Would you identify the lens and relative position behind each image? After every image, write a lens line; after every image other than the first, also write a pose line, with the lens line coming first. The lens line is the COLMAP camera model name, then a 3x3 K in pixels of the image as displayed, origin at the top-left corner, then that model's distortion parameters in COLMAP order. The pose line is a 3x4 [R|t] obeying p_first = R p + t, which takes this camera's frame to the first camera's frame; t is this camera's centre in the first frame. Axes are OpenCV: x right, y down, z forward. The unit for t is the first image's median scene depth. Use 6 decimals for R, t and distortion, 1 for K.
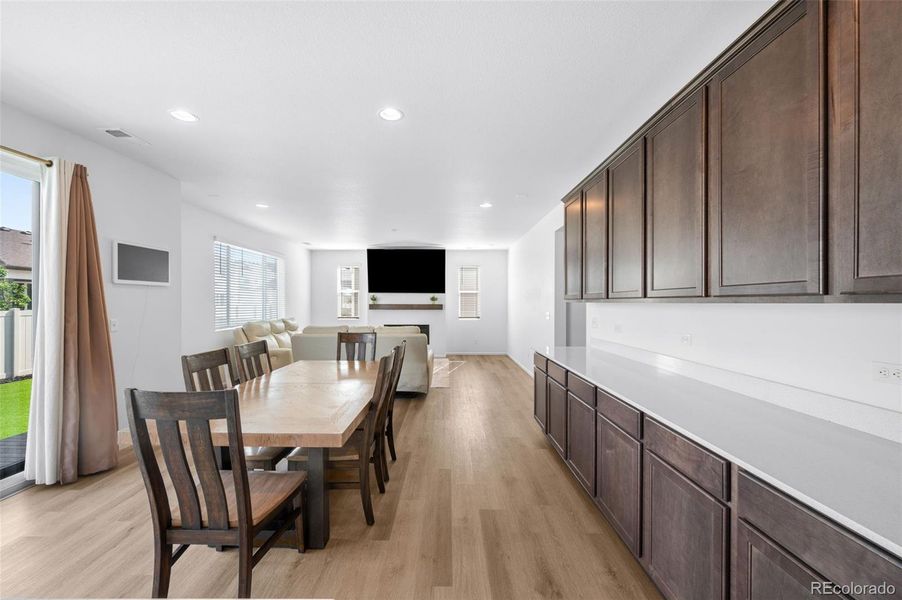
lens RADIAL K [[355.3, 0, 442.1], [0, 355.3, 303.2], [0, 0, 1]] dist [-0.000077, 0.000090]
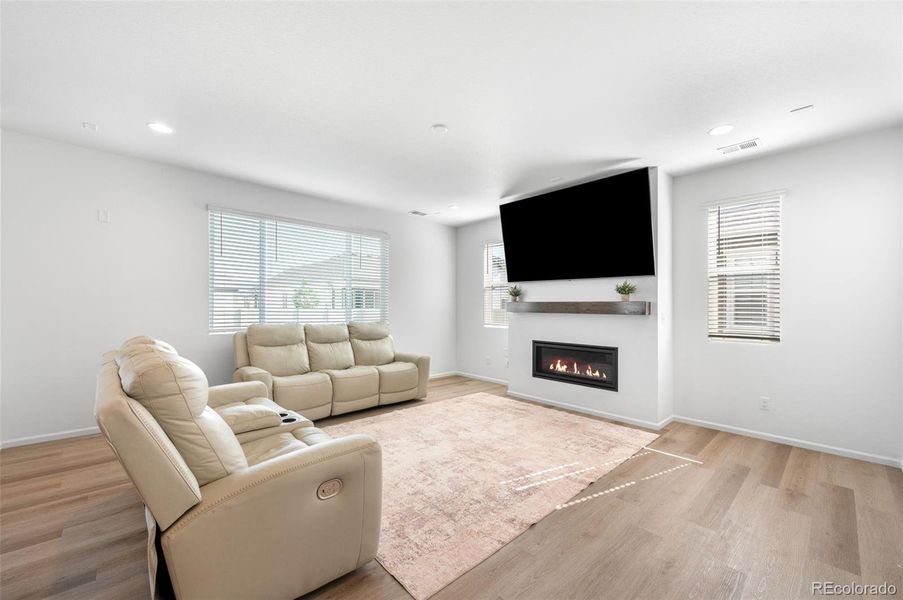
lens RADIAL K [[358.6, 0, 458.0], [0, 358.6, 297.4], [0, 0, 1]] dist [-0.000996, -0.000653]
pose [[0.693502, -0.014181, -0.720315, 0.385053], [-0.009223, 0.999550, -0.028558, 0.030347], [0.720396, 0.026448, 0.693059, 1.380796]]
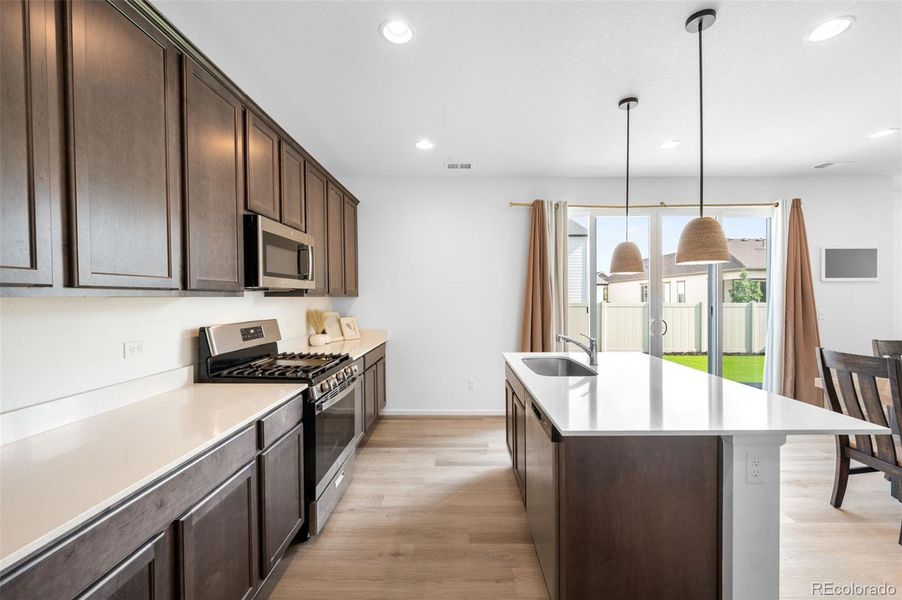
lens RADIAL K [[358.2, 0, 457.5], [0, 358.2, 297.4], [0, 0, 1]] dist [-0.000996, -0.000653]
pose [[0.008376, 0.002371, -0.999962, 0.312052], [-0.002369, 0.999994, 0.002352, 0.002201], [0.999962, 0.002350, 0.008381, -0.284005]]
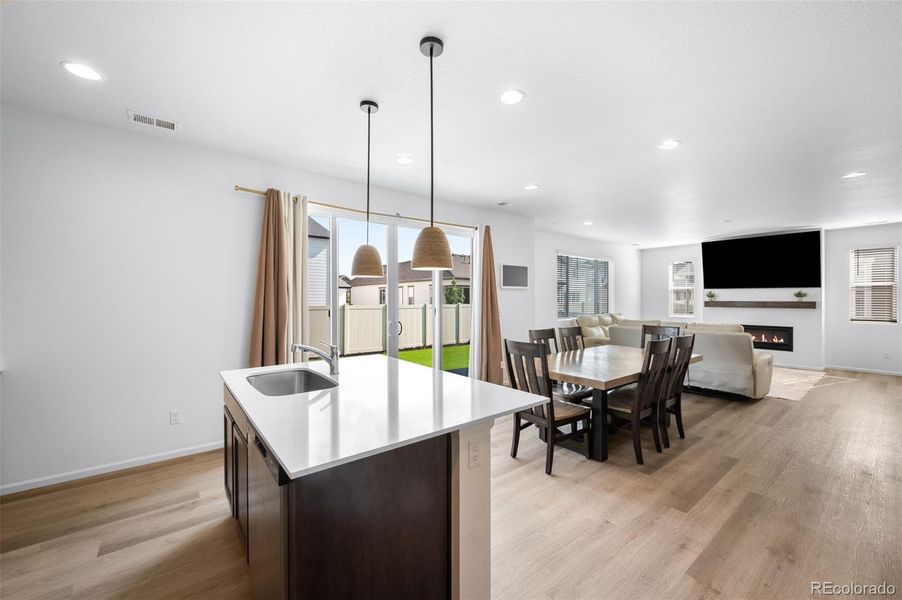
lens RADIAL K [[358.2, 0, 457.5], [0, 358.2, 297.4], [0, 0, 1]] dist [-0.000996, -0.000653]
pose [[0.641170, -0.004359, -0.767386, 0.251067], [-0.001272, 0.999976, -0.006743, 0.000523], [0.767398, 0.005300, 0.641149, -0.254772]]
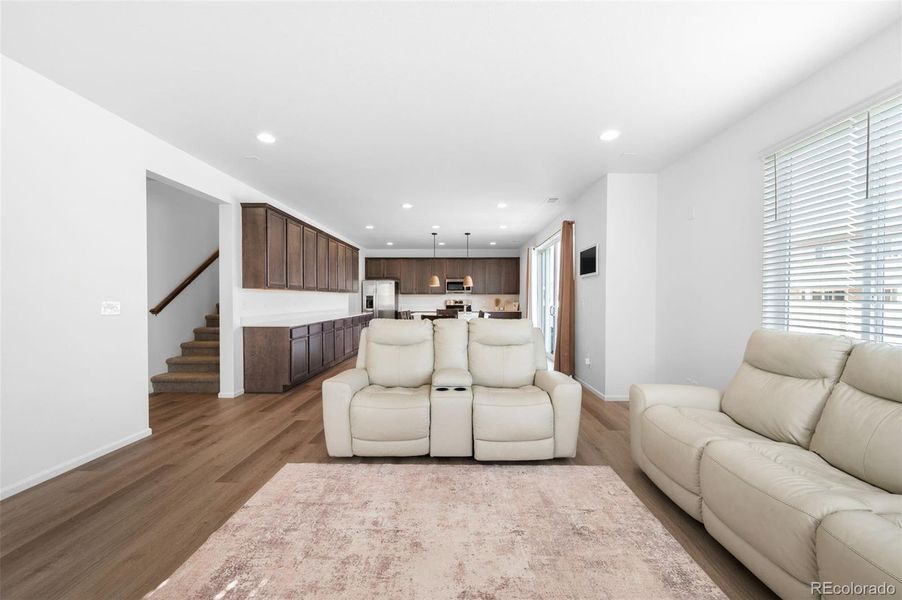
lens RADIAL K [[353.1, 0, 454.3], [0, 353.1, 303.5], [0, 0, 1]] dist [-0.002358, -0.000156]
pose [[-0.999933, -0.000102, 0.011565, -0.347677], [0.000110, 0.999832, 0.018304, 0.027227], [-0.011565, 0.018304, -0.999766, 2.430175]]
